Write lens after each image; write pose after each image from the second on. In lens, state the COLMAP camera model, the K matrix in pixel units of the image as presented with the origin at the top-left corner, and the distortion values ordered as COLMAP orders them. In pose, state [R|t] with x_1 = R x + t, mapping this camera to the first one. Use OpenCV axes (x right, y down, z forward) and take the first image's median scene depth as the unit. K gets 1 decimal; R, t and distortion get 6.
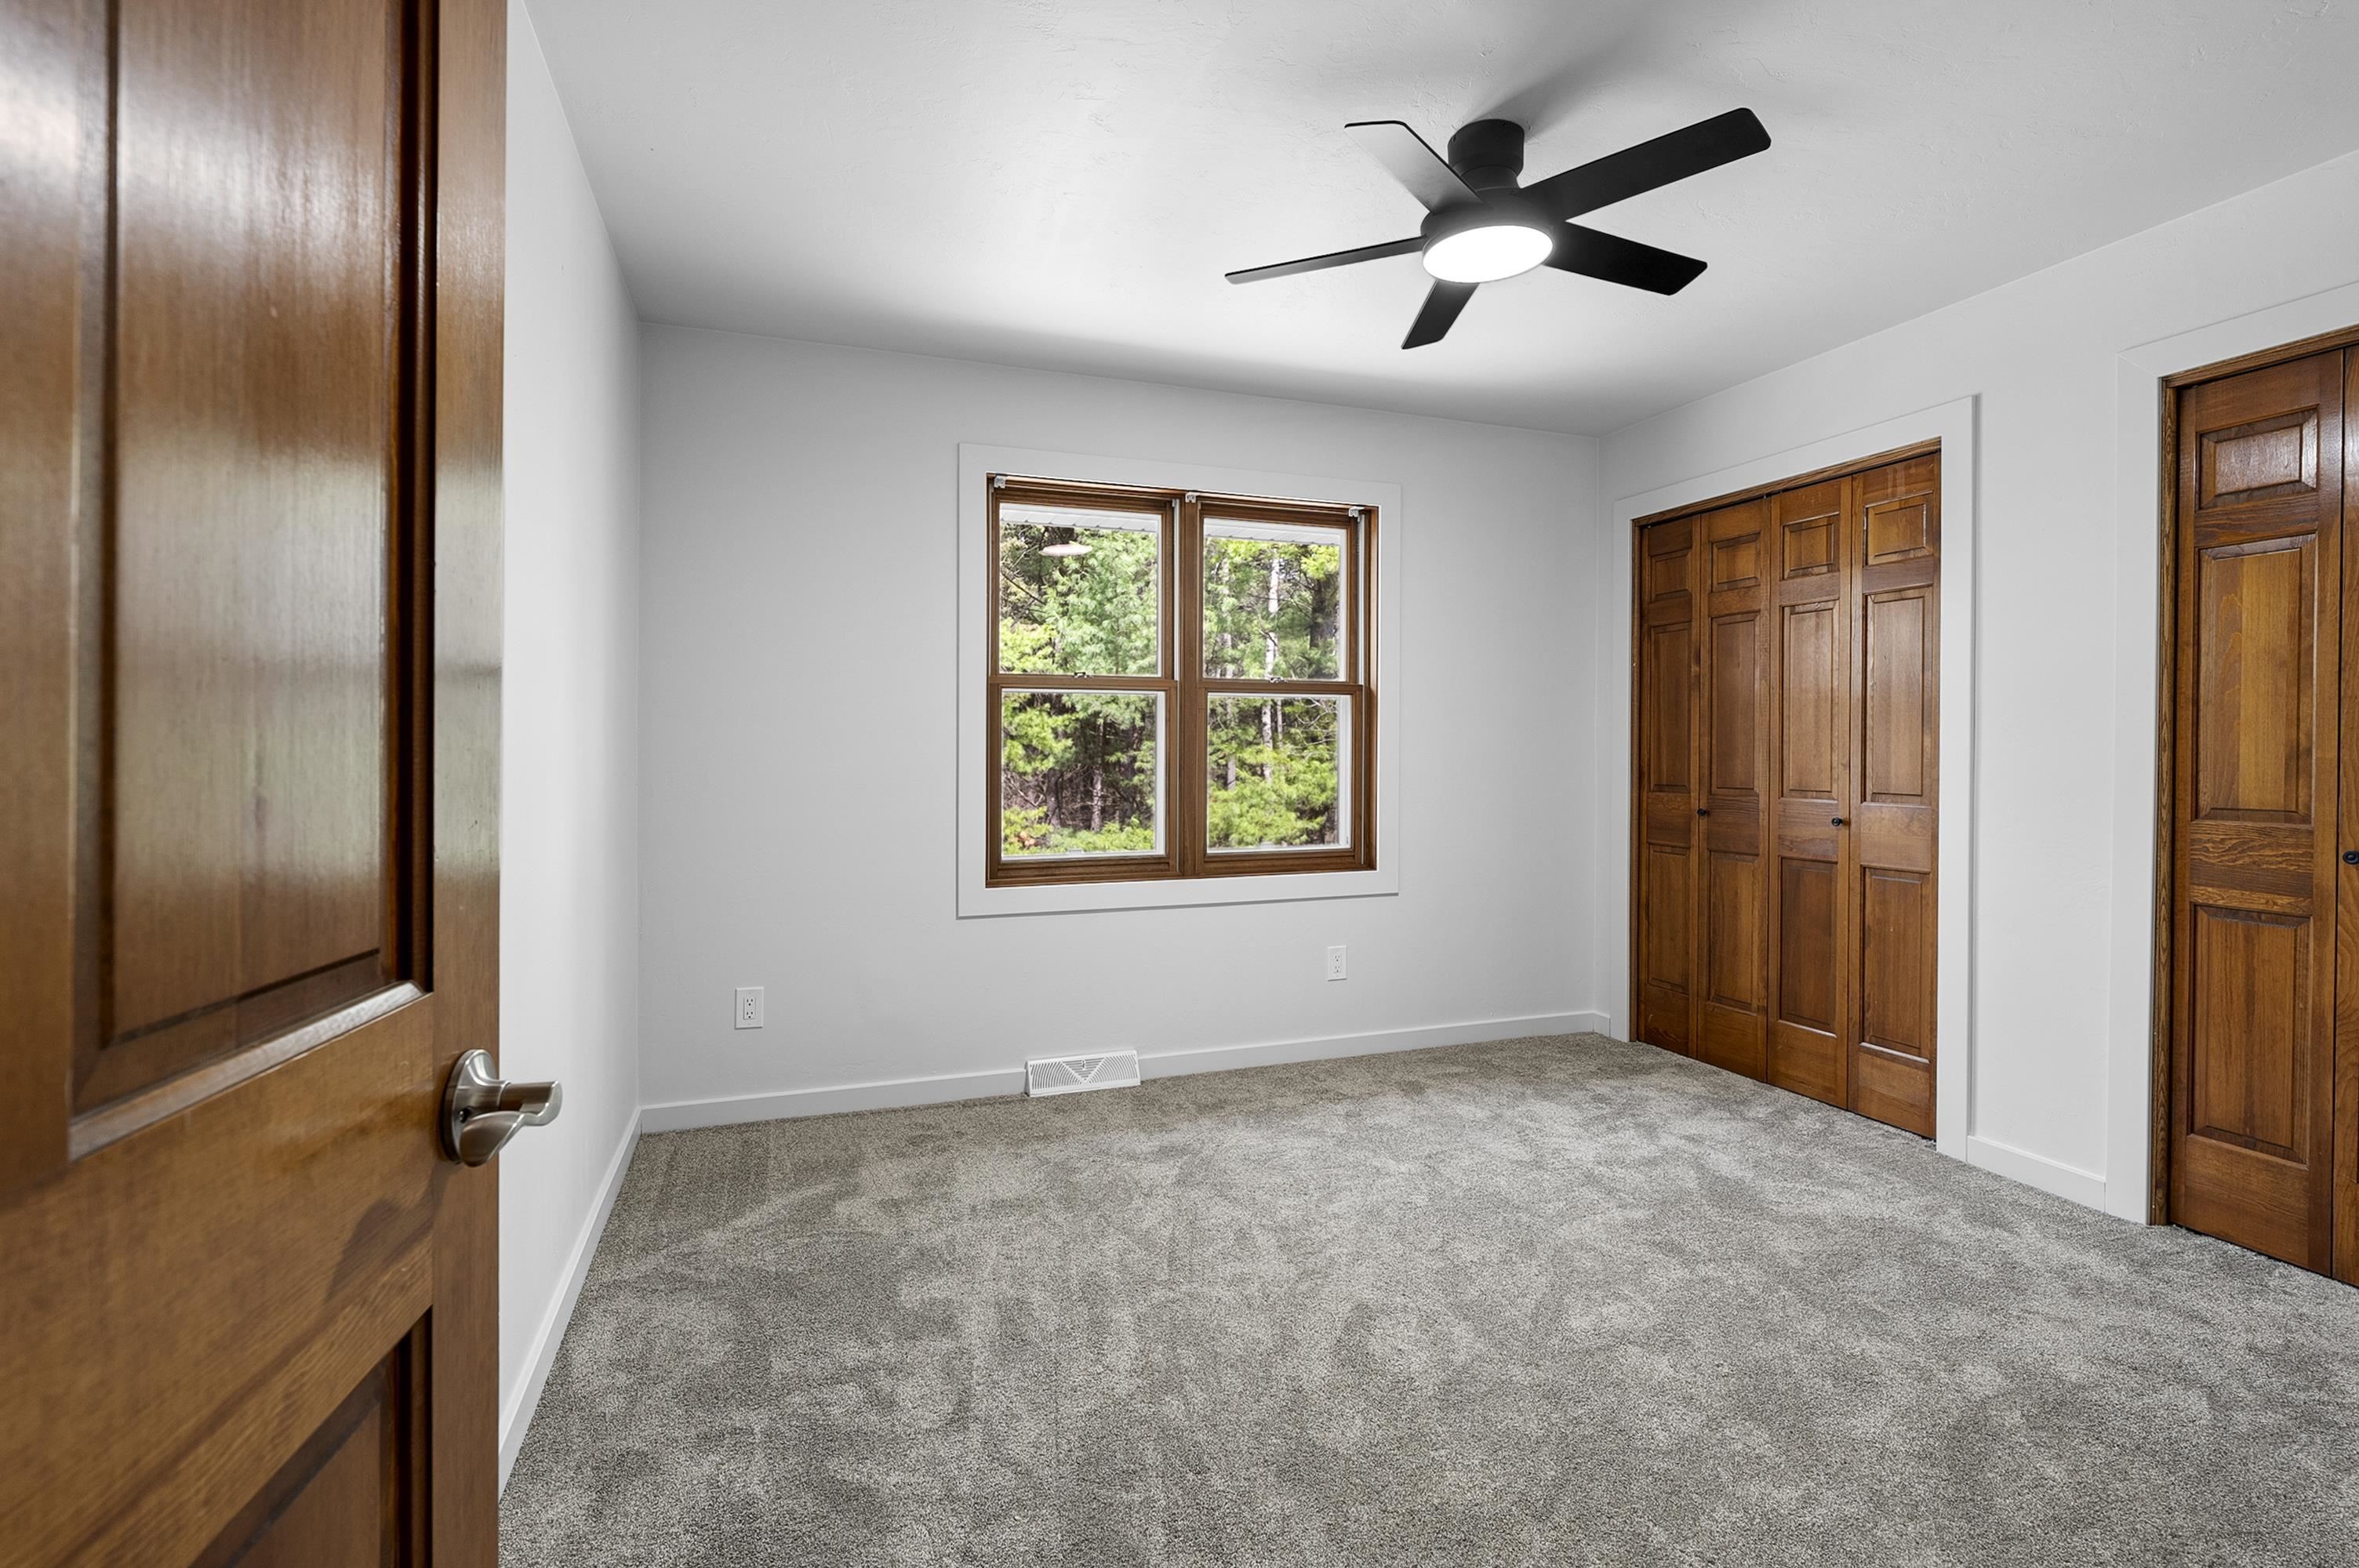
lens RADIAL K [[1091.6, 0, 1192.5], [0, 1091.6, 757.7], [0, 0, 1]] dist [-0.001313, 0.000378]
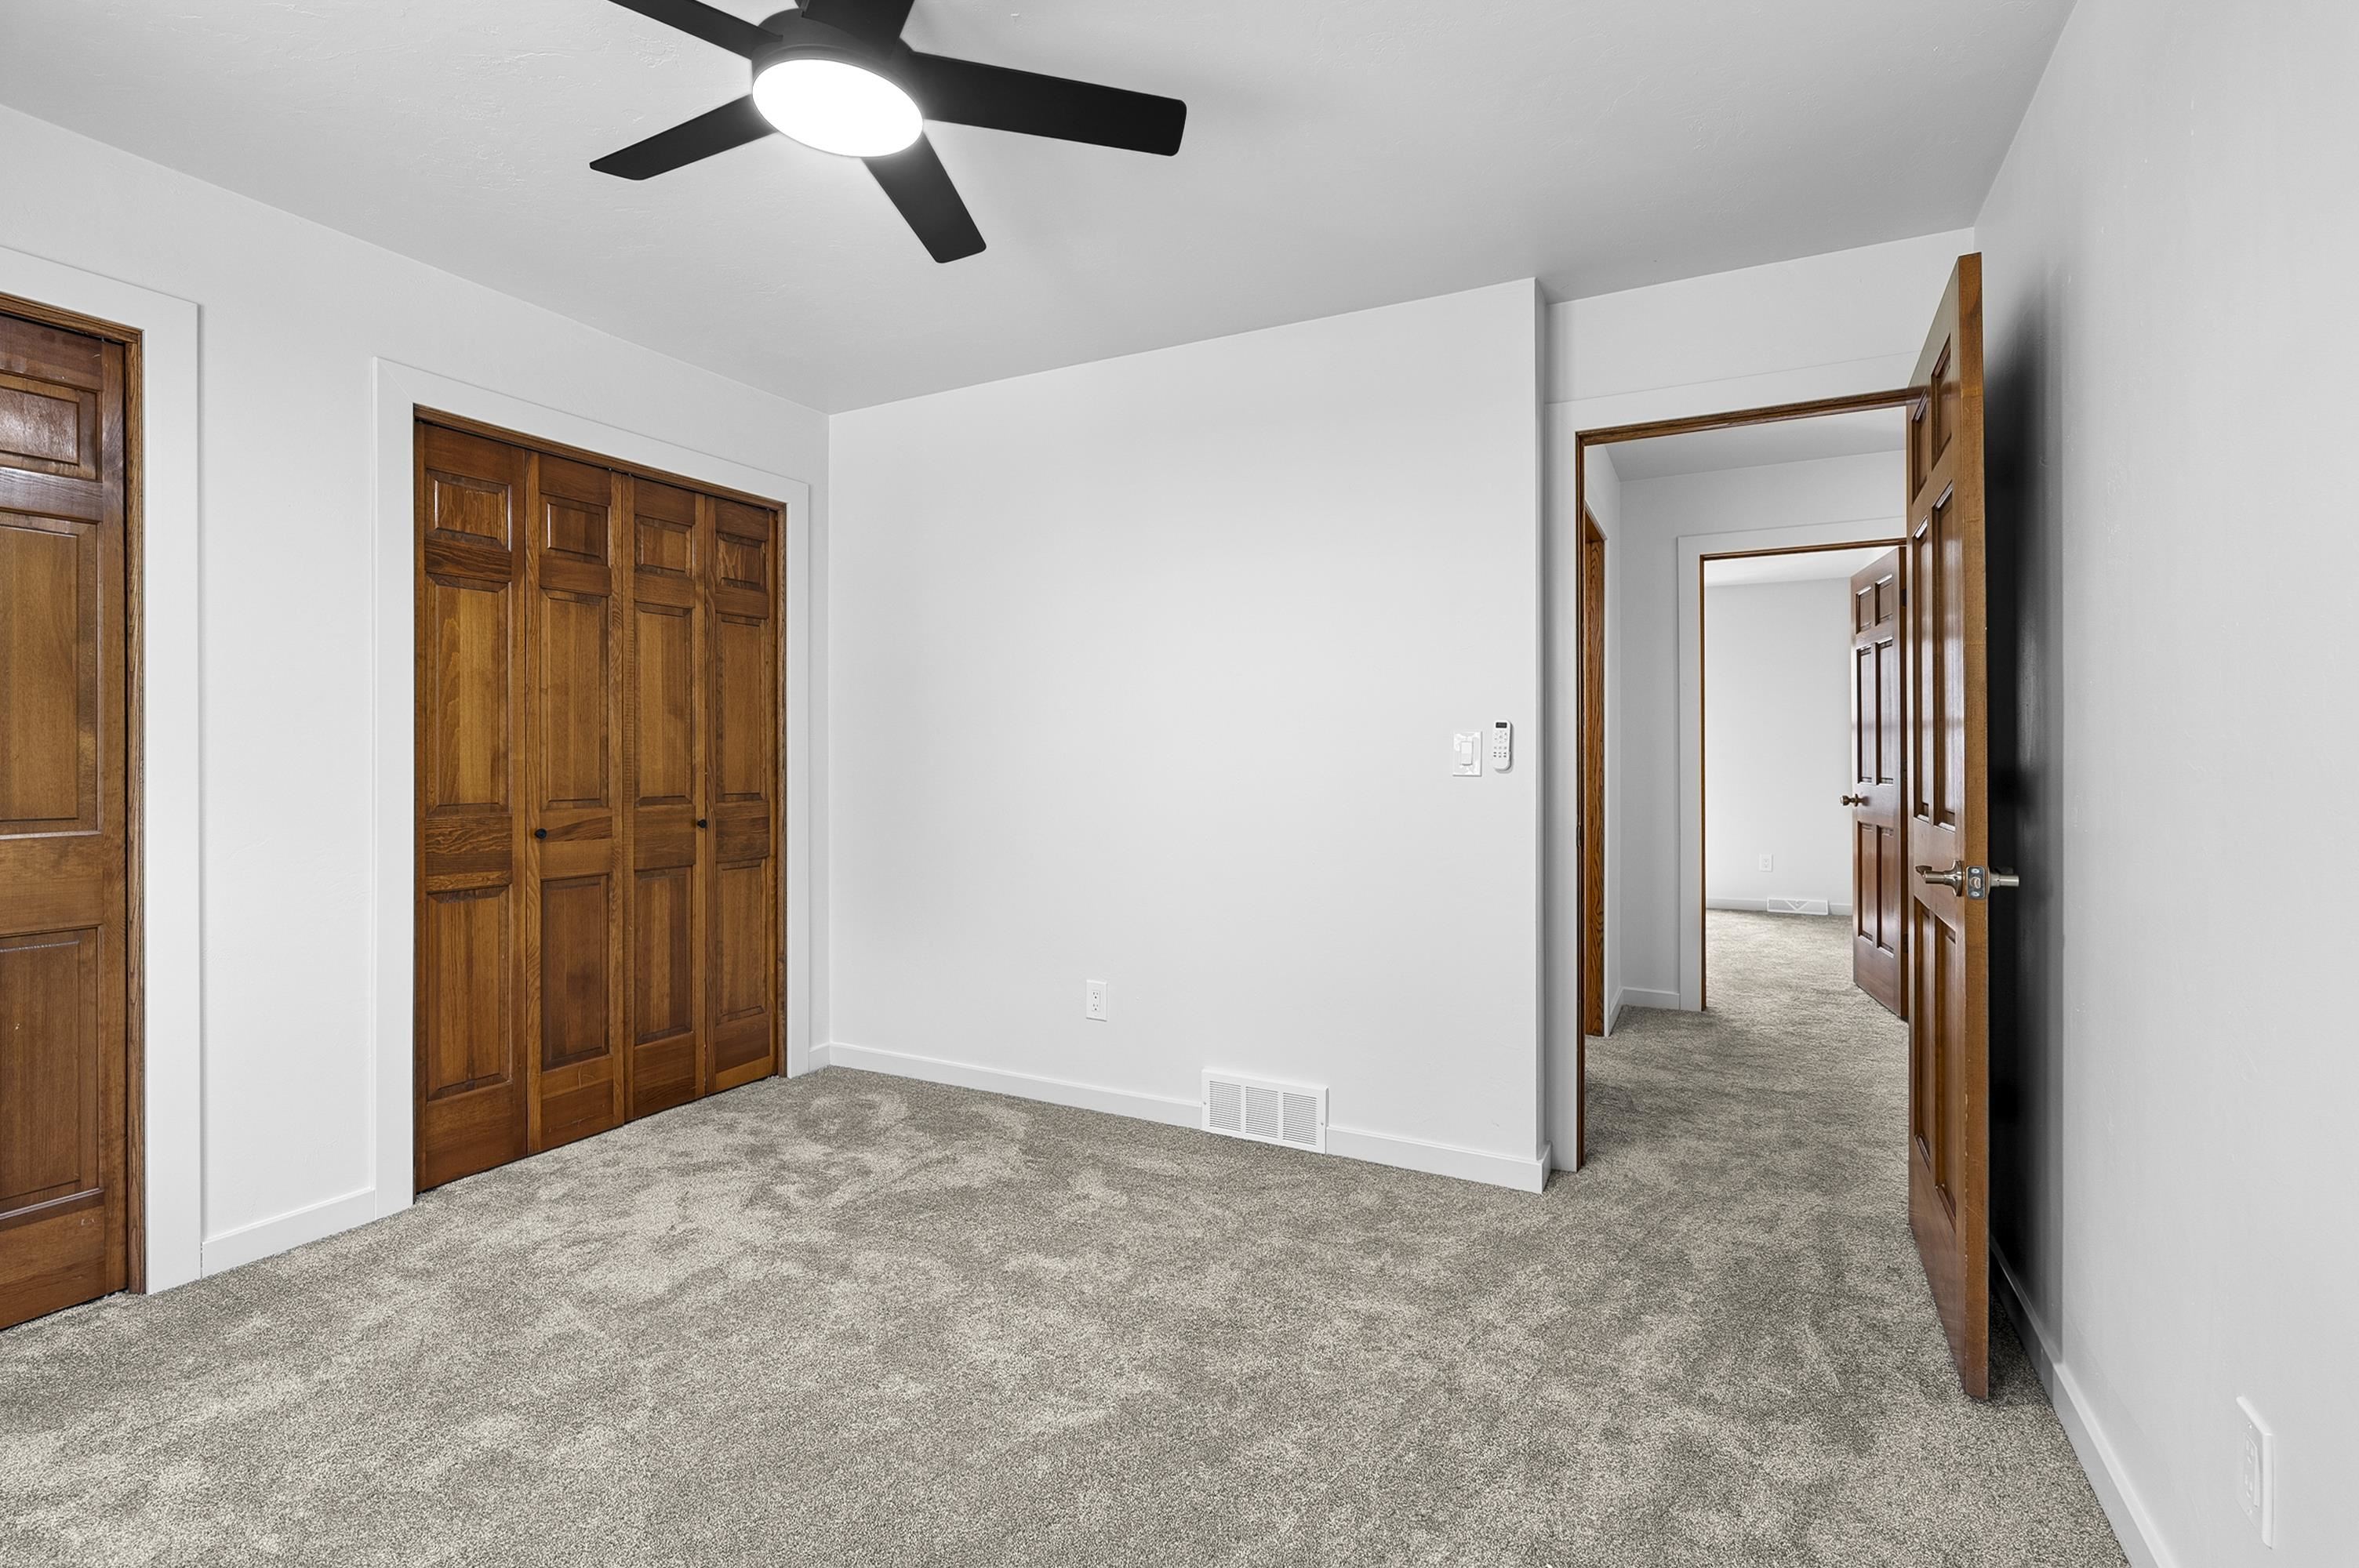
lens RADIAL K [[1091.6, 0, 1192.5], [0, 1091.6, 757.7], [0, 0, 1]] dist [-0.001313, 0.000378]
pose [[-0.698427, -0.001532, 0.715680, -0.429793], [0.001704, 0.999991, 0.003803, -0.006009], [-0.715679, 0.003876, -0.698418, 1.273990]]
